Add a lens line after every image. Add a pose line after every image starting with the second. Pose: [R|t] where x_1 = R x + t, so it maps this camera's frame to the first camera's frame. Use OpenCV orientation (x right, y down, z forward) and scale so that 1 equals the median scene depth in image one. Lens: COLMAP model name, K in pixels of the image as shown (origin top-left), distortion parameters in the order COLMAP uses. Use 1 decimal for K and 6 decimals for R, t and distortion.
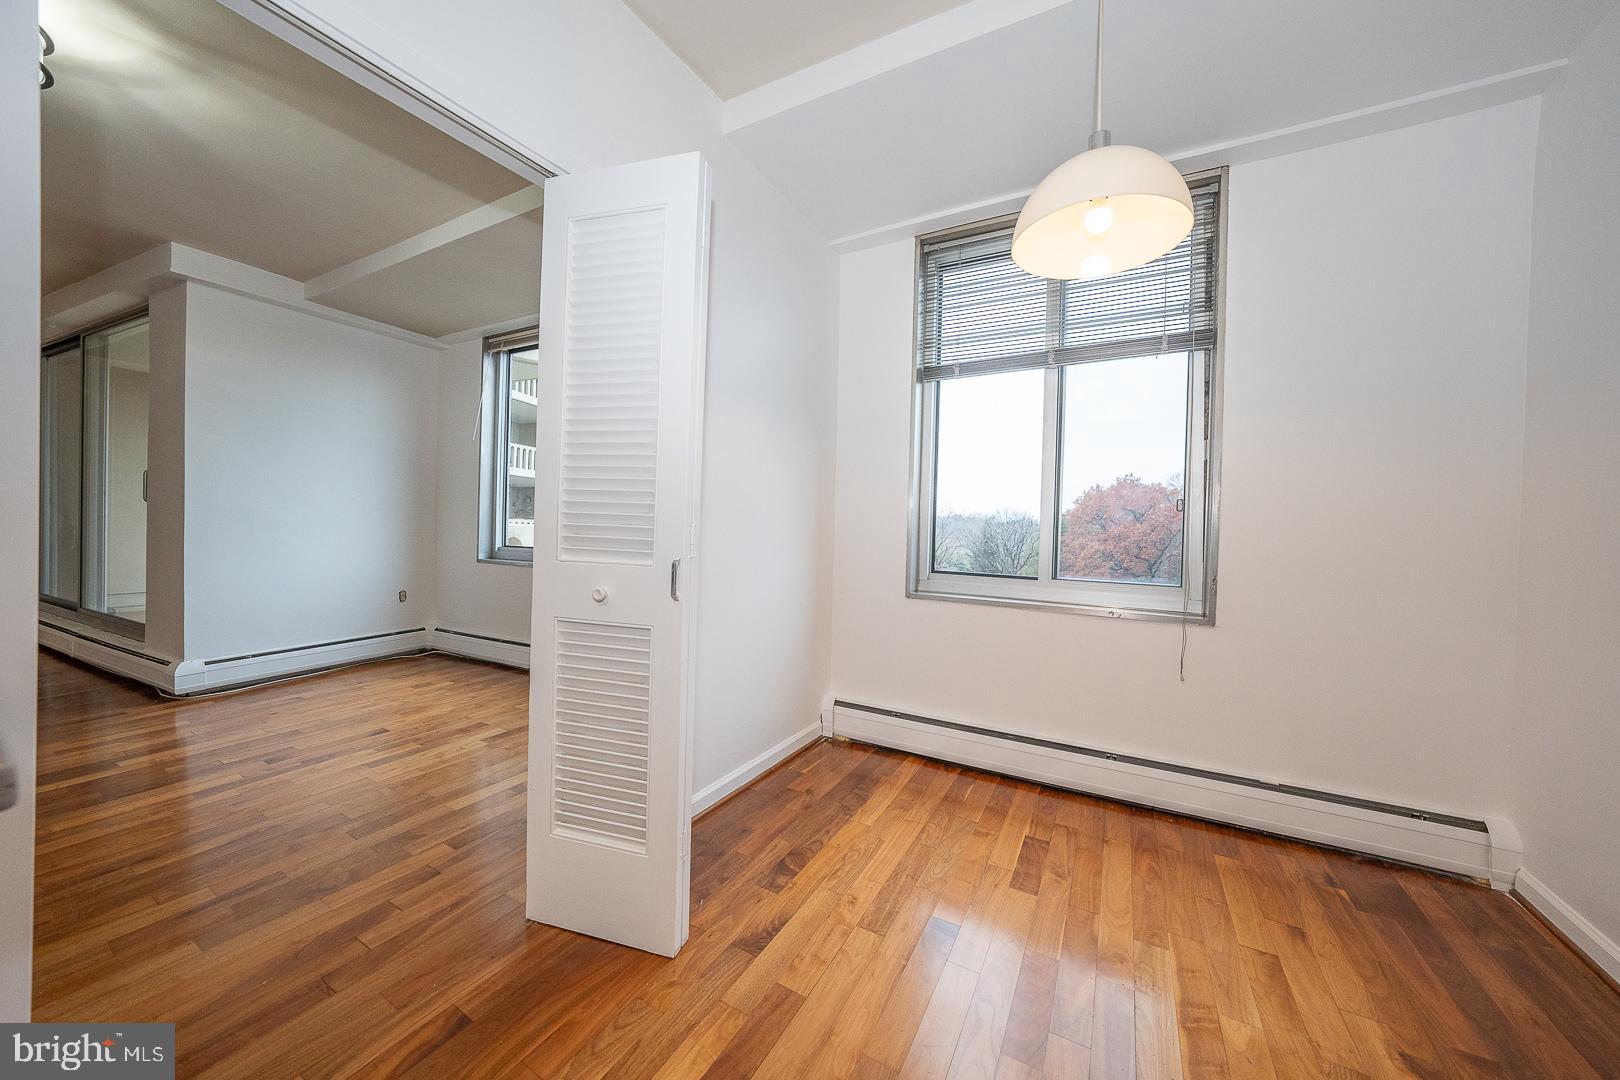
lens RADIAL K [[570.8, 0, 811.8], [0, 570.8, 529.7], [0, 0, 1]] dist [-0.002906, -0.000014]
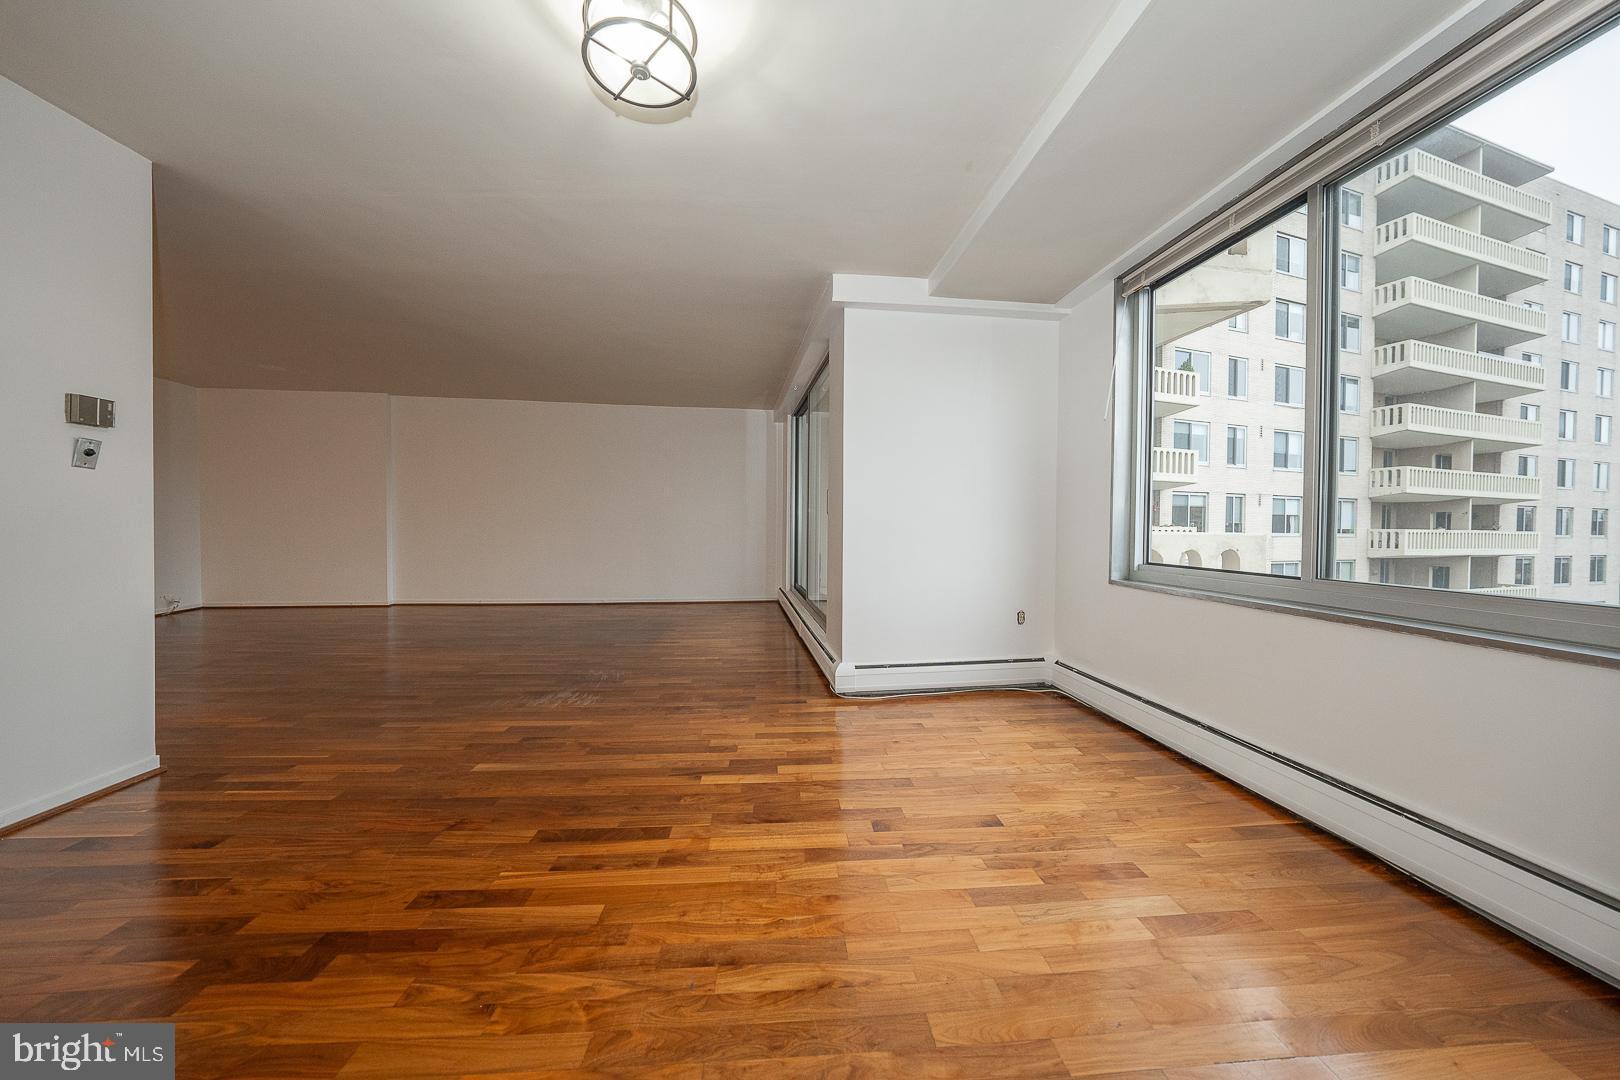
lens RADIAL K [[570.8, 0, 800.2], [0, 570.8, 534.3], [0, 0, 1]] dist [-0.002906, -0.000014]
pose [[0.545399, -0.002327, -0.838173, -0.234287], [-0.000765, 0.999994, -0.003273, -0.005987], [0.838176, 0.002426, 0.545394, 0.331558]]
